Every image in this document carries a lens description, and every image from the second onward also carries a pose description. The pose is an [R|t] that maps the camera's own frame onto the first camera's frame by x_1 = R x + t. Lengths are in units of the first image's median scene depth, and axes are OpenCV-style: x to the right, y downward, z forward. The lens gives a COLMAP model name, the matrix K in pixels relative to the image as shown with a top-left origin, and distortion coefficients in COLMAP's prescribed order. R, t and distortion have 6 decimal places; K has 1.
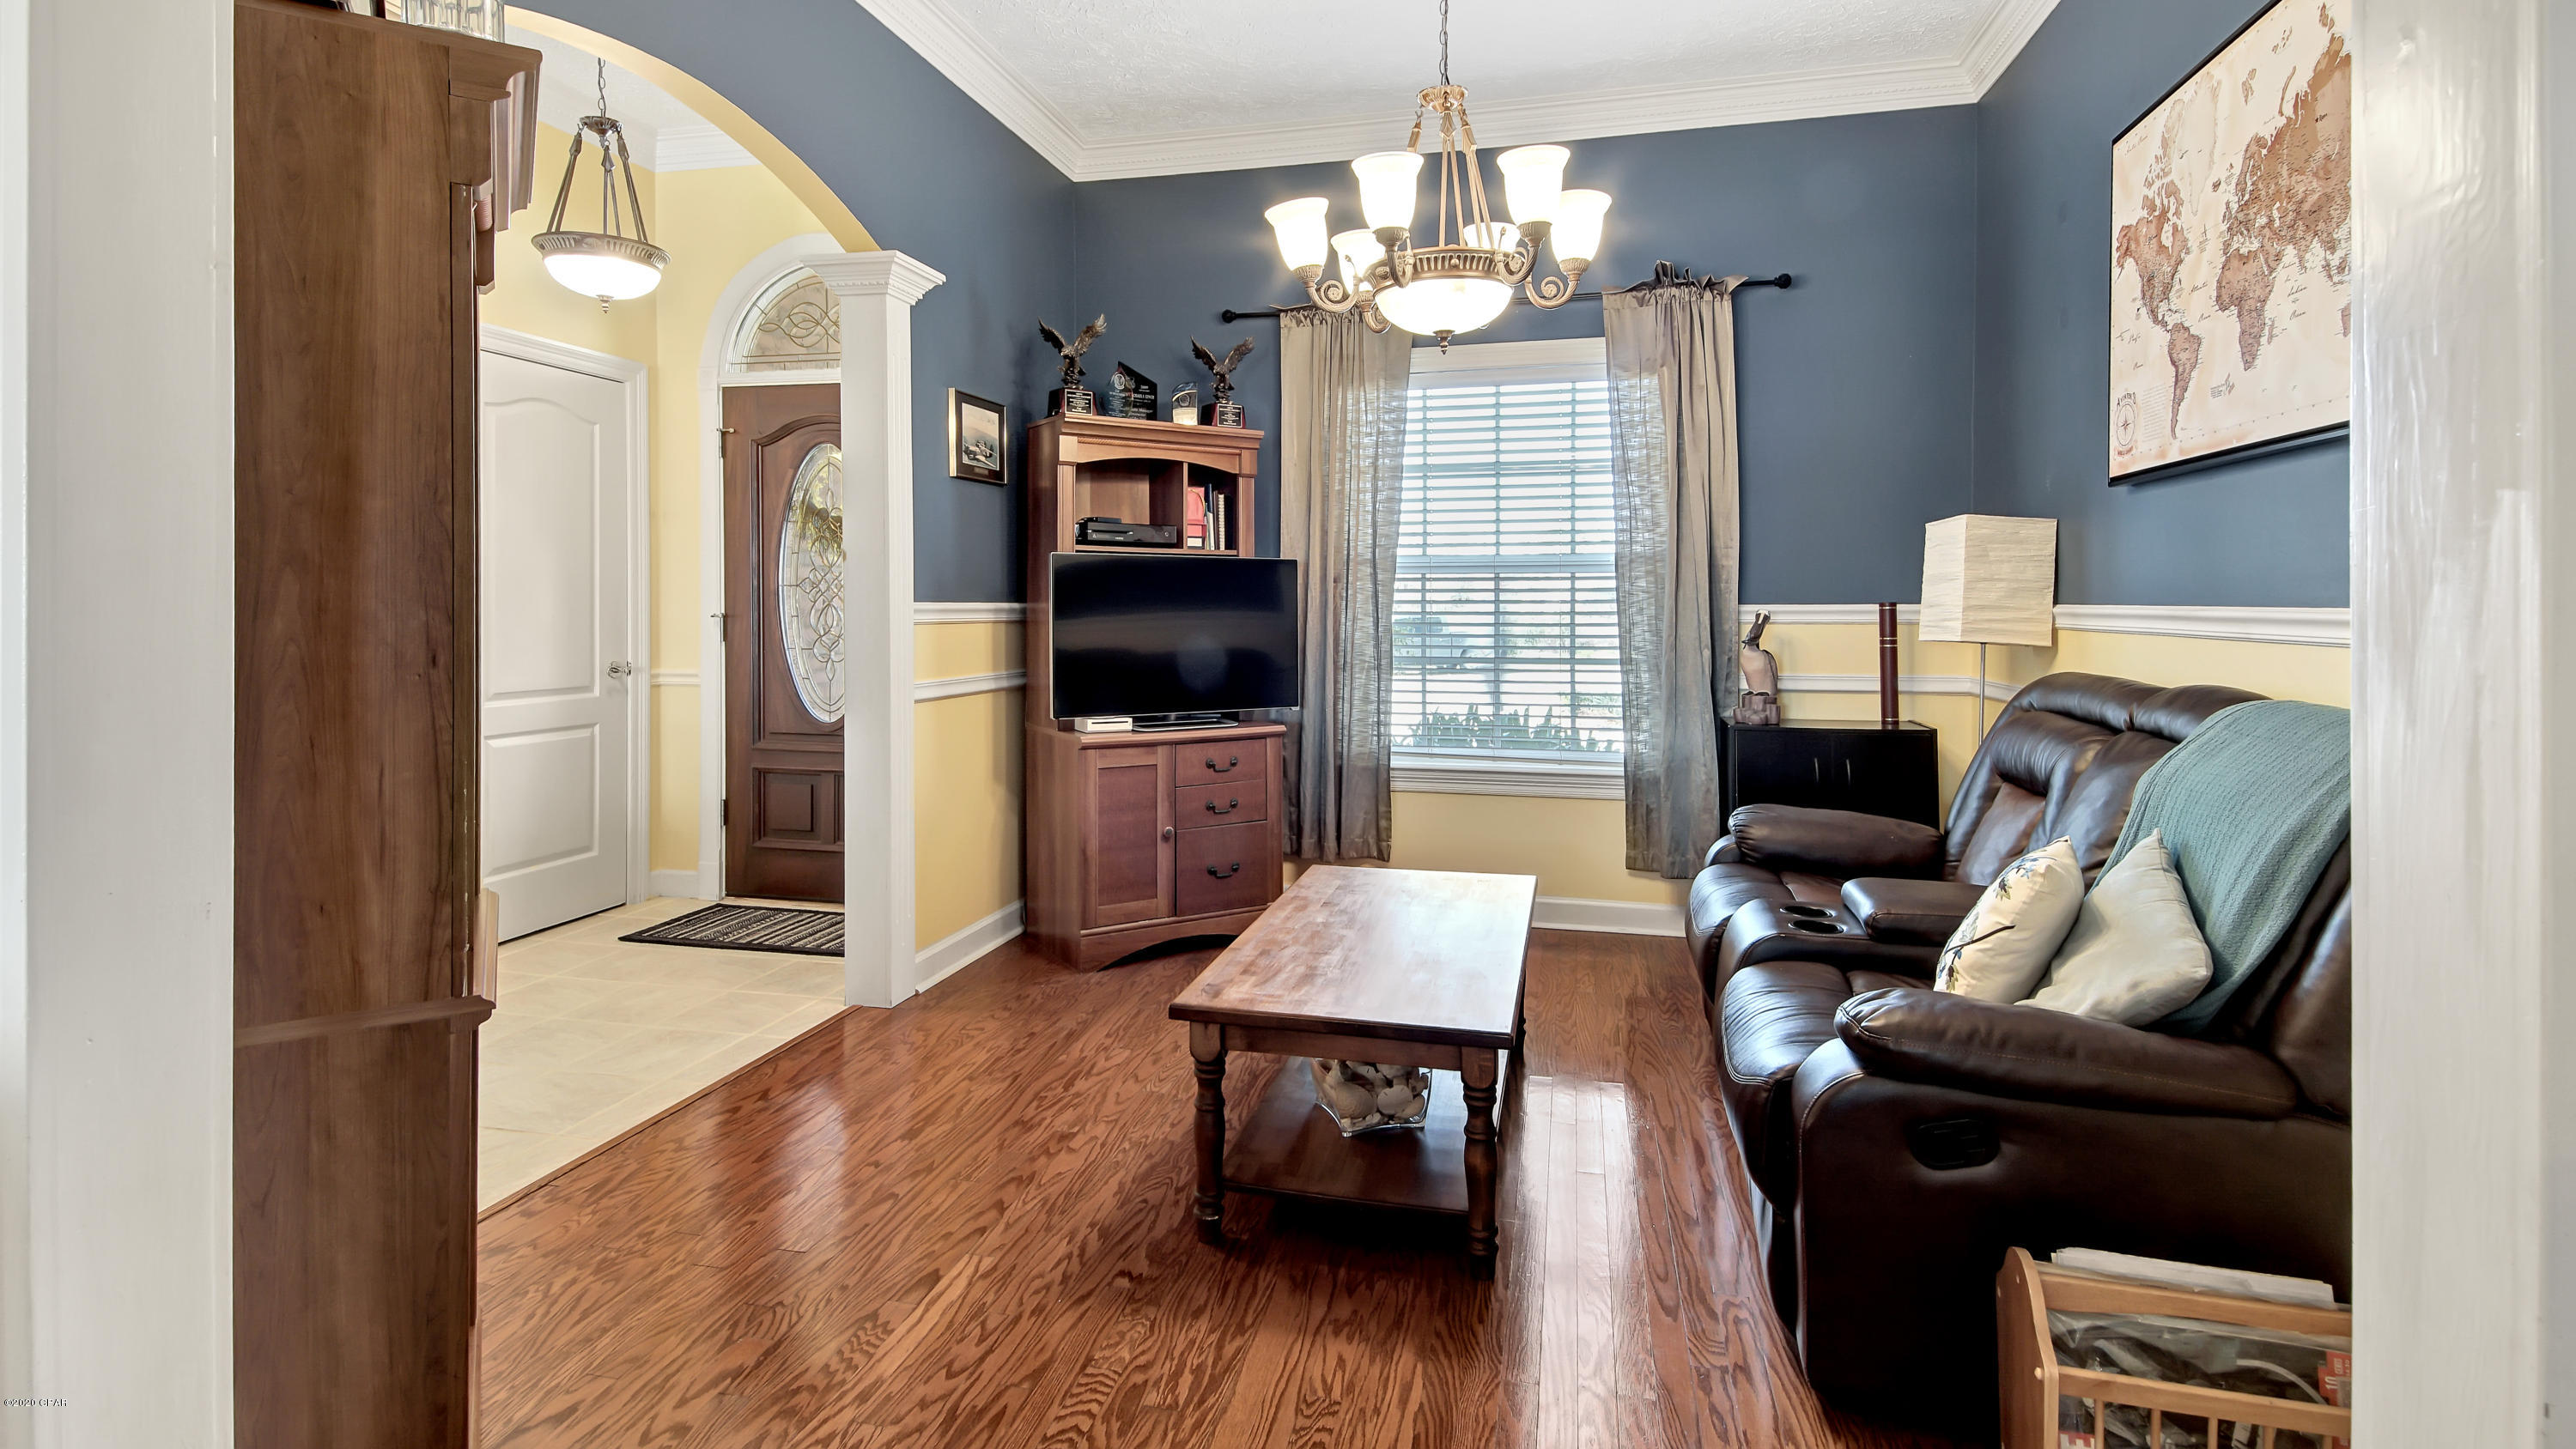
lens RADIAL K [[1213.7, 0, 1282.0], [0, 1213.7, 615.4], [0, 0, 1]] dist [0.045529, -0.025611]
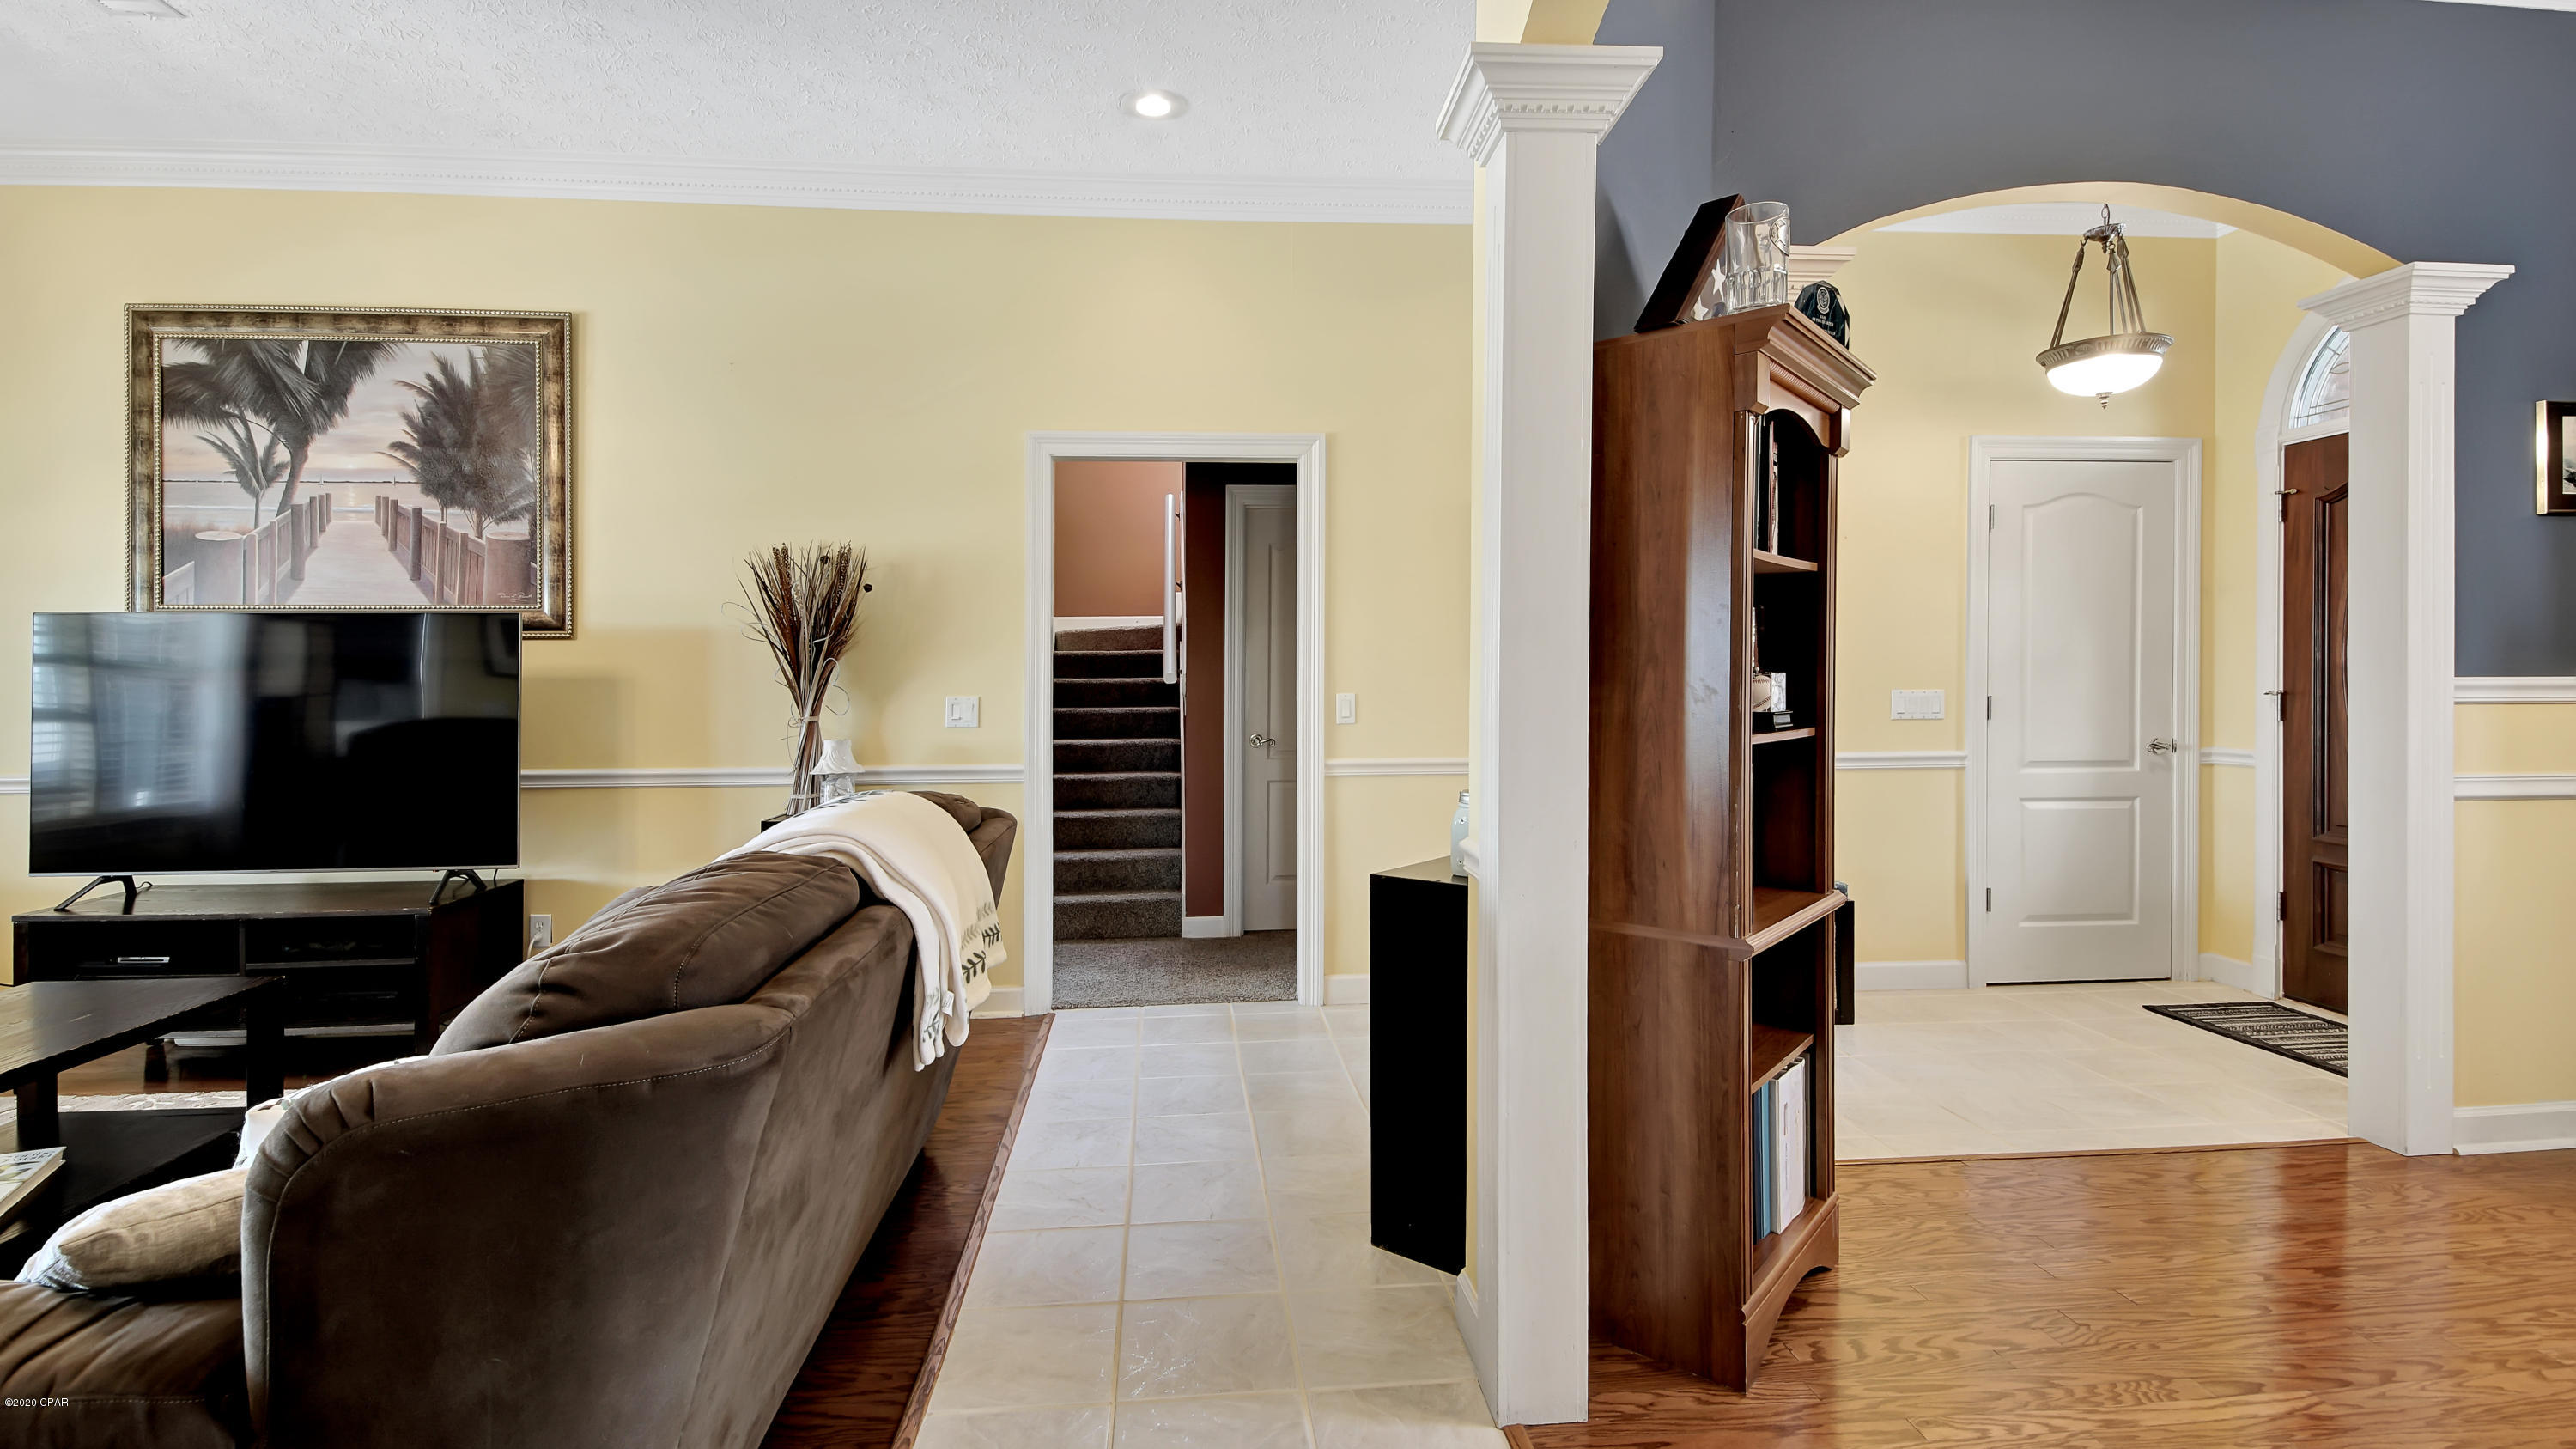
lens RADIAL K [[1213.9, 0, 1282.5], [0, 1213.9, 689.0], [0, 0, 1]] dist [-0.002414, 0.000086]
pose [[0.317566, 0.000616, -0.948236, 0.222962], [-0.003739, 0.999993, -0.000603, 0.000345], [0.948229, 0.003737, 0.317566, -0.007819]]
